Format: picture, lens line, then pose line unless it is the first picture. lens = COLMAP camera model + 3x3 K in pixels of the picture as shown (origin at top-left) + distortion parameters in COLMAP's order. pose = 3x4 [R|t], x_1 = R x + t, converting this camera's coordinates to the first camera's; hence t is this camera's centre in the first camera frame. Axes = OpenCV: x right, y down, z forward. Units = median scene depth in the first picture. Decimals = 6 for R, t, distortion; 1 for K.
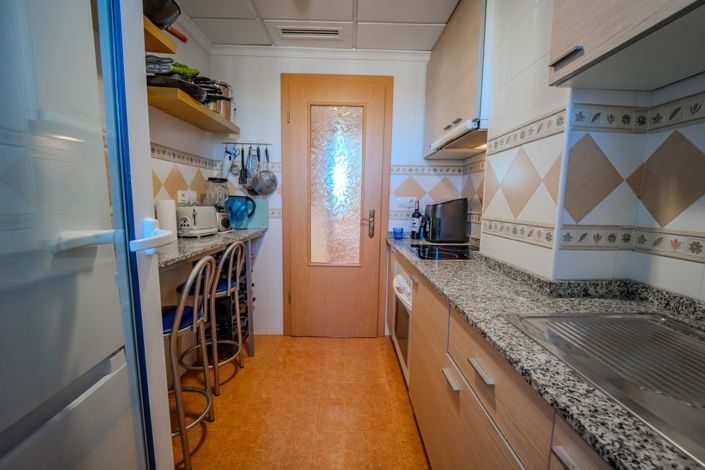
lens RADIAL K [[318.4, 0, 352.5], [0, 318.4, 235.0], [0, 0, 1]] dist [-0.006044, -0.000634]
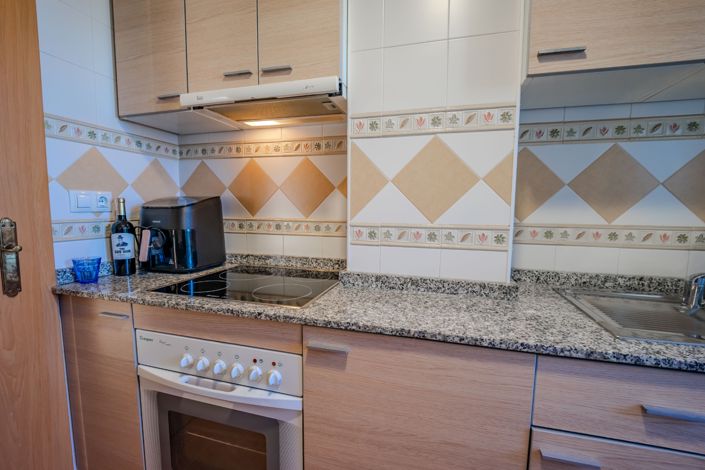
lens RADIAL K [[318.4, 0, 352.5], [0, 318.4, 235.0], [0, 0, 1]] dist [-0.006044, -0.000634]
pose [[0.283530, -0.095681, 0.954178, -0.286470], [0.096498, 0.992806, 0.070880, -0.081333], [-0.954096, 0.071980, 0.290723, 0.807964]]
